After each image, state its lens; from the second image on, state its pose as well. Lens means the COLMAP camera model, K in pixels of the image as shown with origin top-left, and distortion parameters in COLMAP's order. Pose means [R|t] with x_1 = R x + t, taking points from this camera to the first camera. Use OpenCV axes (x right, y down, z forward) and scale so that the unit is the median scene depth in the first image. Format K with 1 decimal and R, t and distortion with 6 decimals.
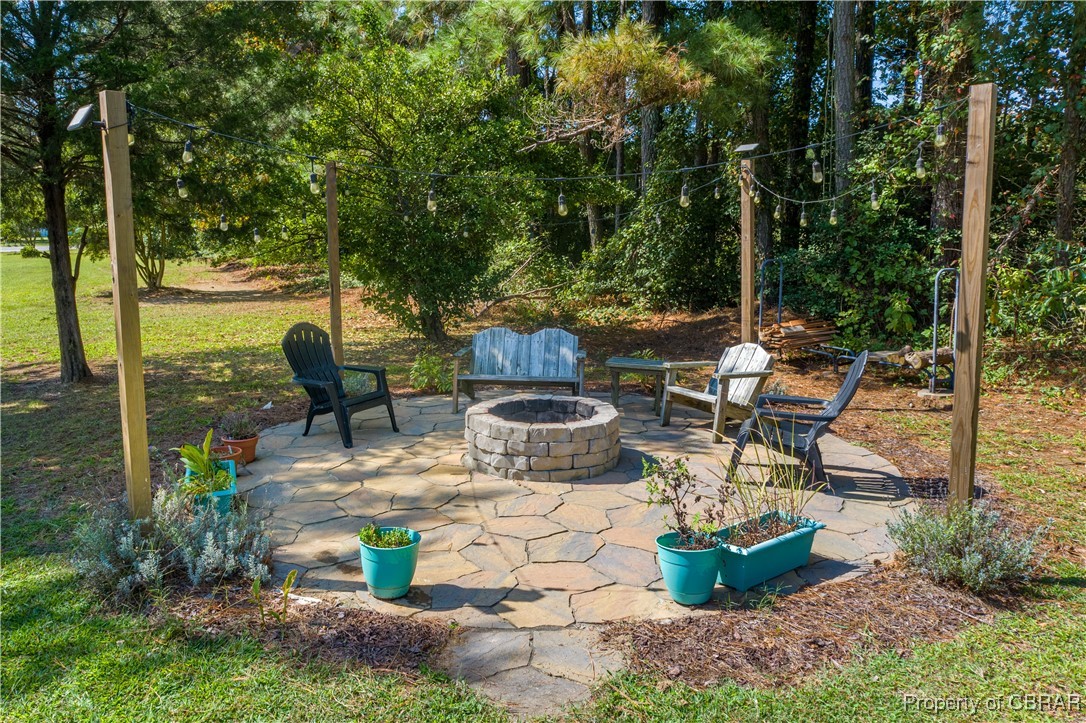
lens RADIAL K [[757.8, 0, 501.9], [0, 757.8, 361.1], [0, 0, 1]] dist [-0.007299, -0.003320]
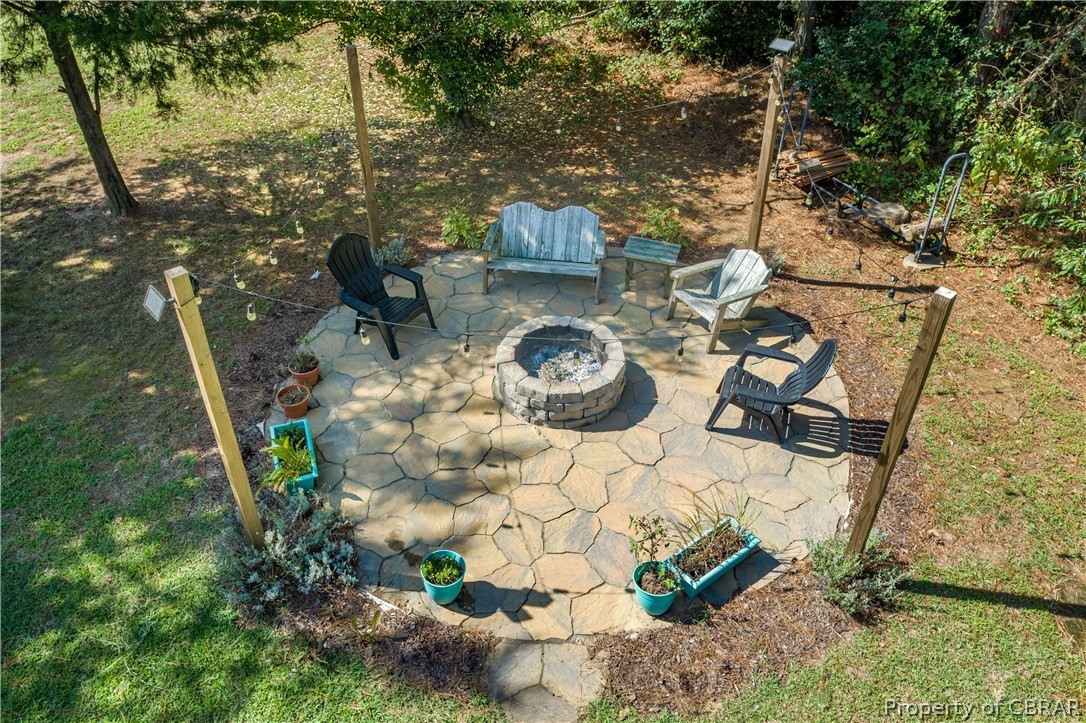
lens RADIAL K [[731.1, 0, 543.0], [0, 731.1, 361.5], [0, 0, 1]] dist [-0.009533, 0.003197]
pose [[0.999761, 0.008181, 0.020263, 0.003359], [-0.016511, 0.890253, 0.455167, -0.477587], [-0.014316, -0.455392, 0.890176, -0.014971]]
